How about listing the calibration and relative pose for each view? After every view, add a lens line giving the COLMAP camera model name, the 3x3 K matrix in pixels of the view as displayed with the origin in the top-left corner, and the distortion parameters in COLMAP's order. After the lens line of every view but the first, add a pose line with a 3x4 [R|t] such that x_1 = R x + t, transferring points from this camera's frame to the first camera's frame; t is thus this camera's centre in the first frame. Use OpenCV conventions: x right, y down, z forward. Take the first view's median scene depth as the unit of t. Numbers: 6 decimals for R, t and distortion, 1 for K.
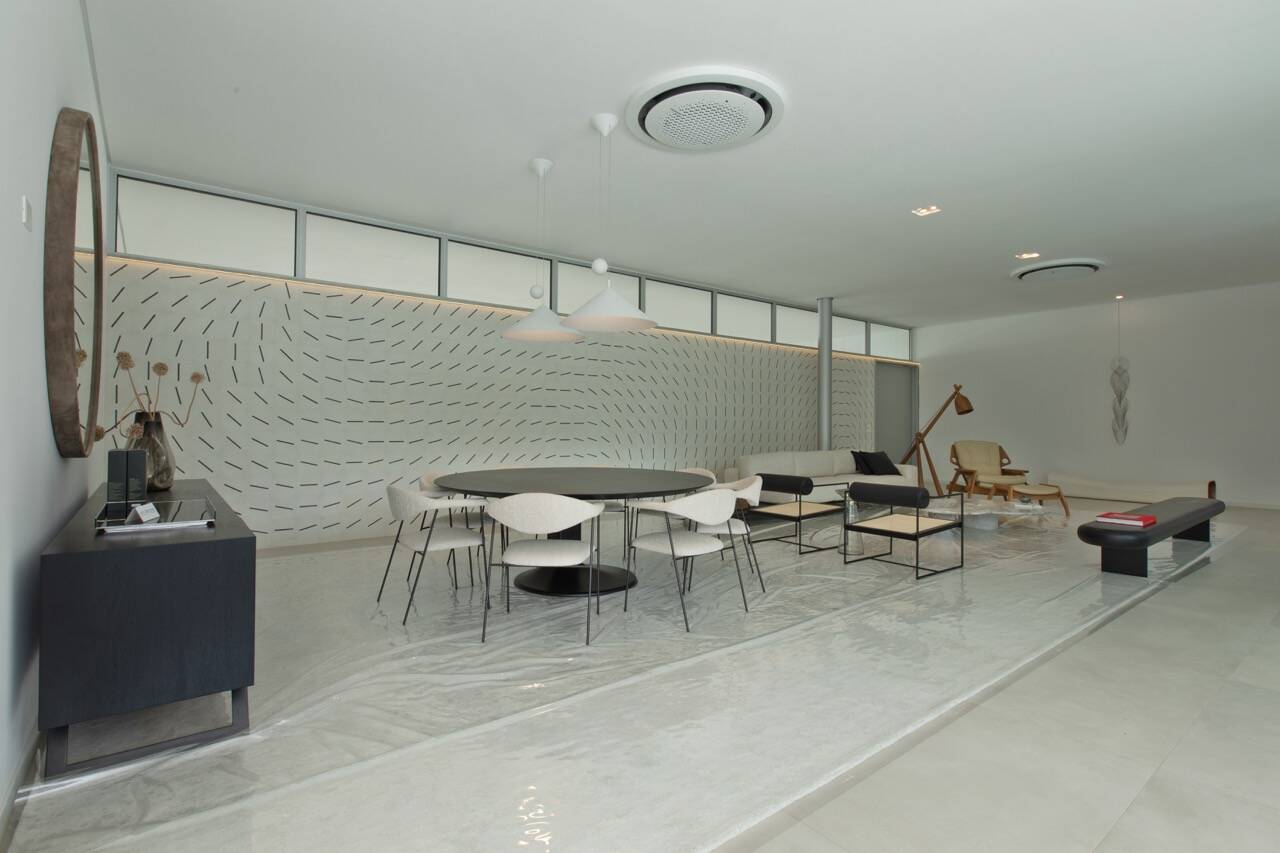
lens RADIAL K [[615.5, 0, 640.0], [0, 615.5, 426.5], [0, 0, 1]] dist [-0.000651, -0.000107]
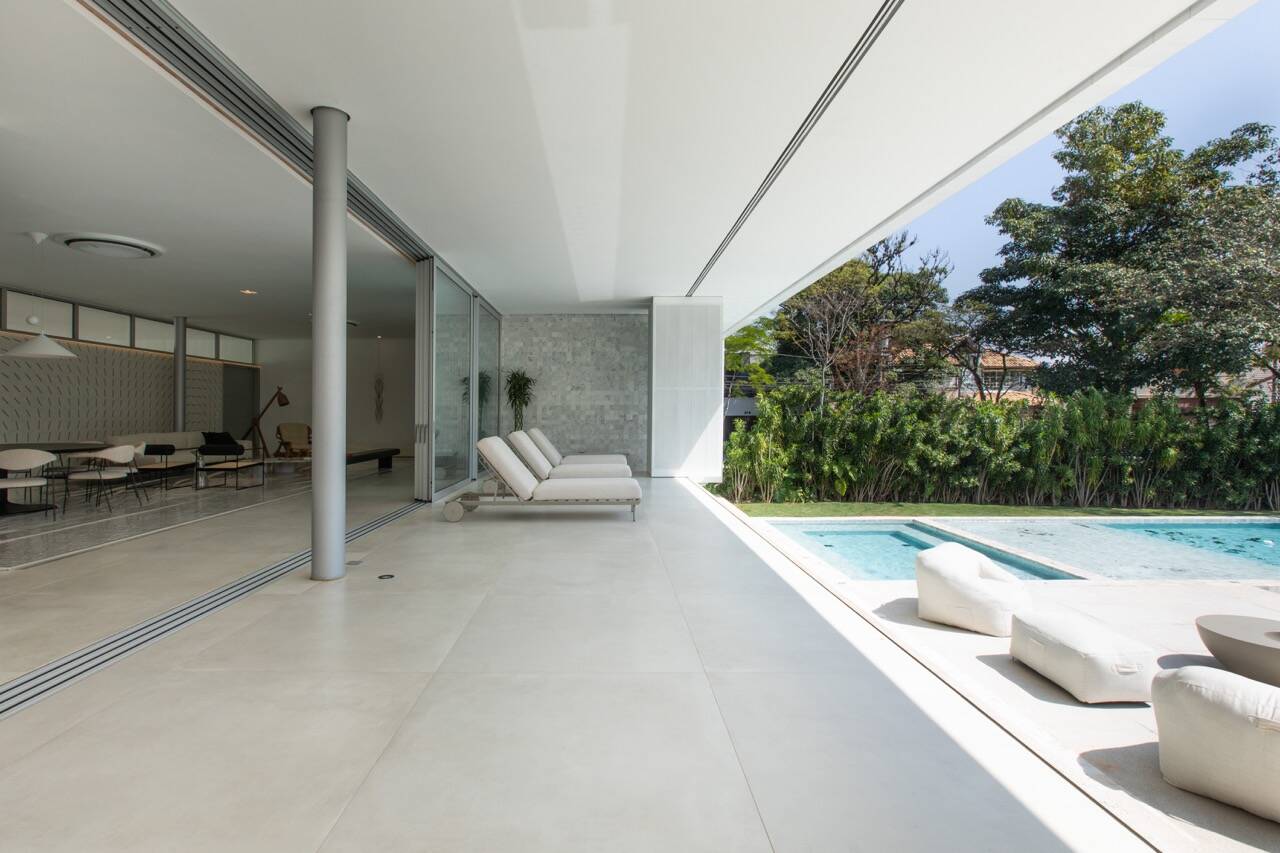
lens RADIAL K [[616.8, 0, 596.8], [0, 616.8, 401.2], [0, 0, 1]] dist [-0.000901, -0.000141]
pose [[0.624607, 0.009840, 0.780877, -0.186452], [0.005841, 0.999834, -0.017272, -0.000087], [-0.780917, 0.015349, 0.624446, -0.562879]]
